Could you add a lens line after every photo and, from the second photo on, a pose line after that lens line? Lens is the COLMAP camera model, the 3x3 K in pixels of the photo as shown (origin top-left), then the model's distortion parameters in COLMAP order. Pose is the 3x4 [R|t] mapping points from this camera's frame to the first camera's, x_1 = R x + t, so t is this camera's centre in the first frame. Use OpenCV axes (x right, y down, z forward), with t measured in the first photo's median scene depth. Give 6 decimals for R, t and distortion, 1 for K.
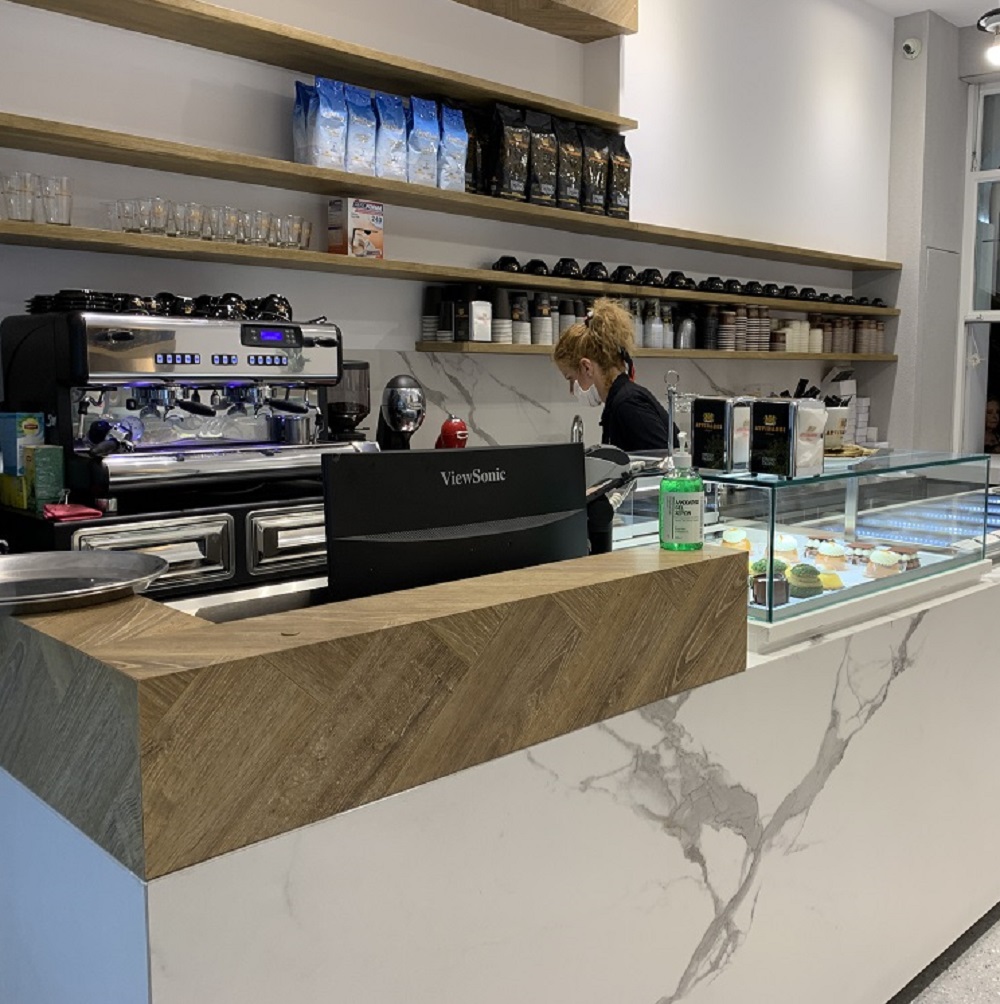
lens RADIAL K [[1012.6, 0, 570.6], [0, 1012.6, 498.8], [0, 0, 1]] dist [0.128524, -0.355617]
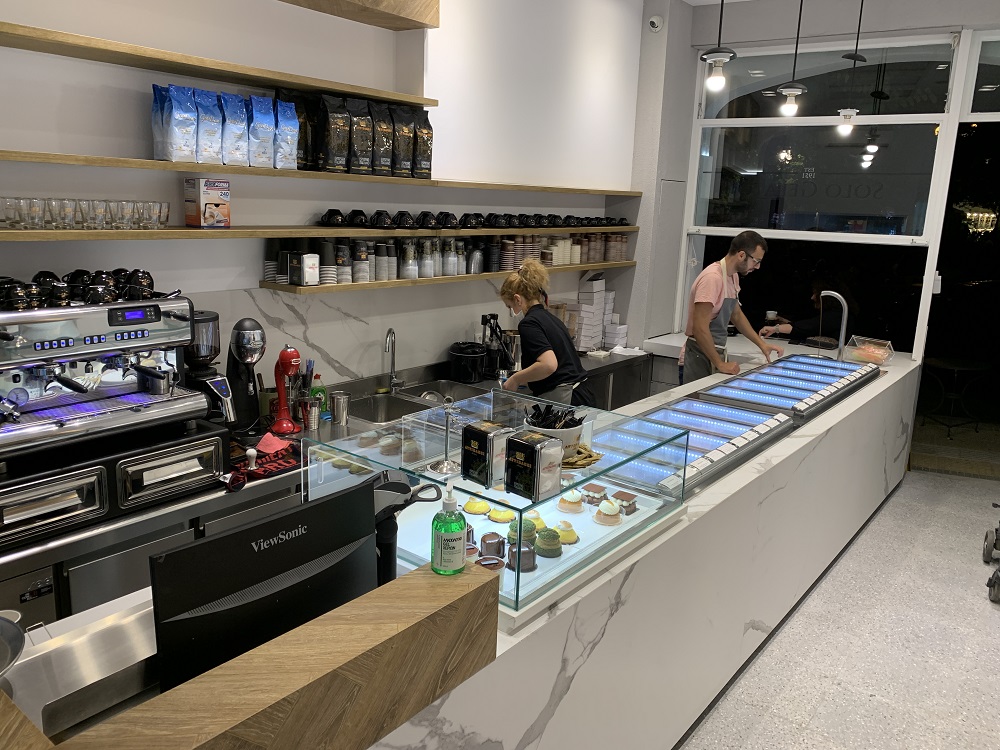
lens RADIAL K [[762.0, 0, 457.9], [0, 762.0, 376.3], [0, 0, 1]] dist [0.006712, 0.001240]
pose [[0.997100, 0.005938, 0.075876, 0.023391], [-0.013894, 0.994401, 0.104759, -0.147574], [-0.074829, -0.105510, 0.991599, 0.034073]]
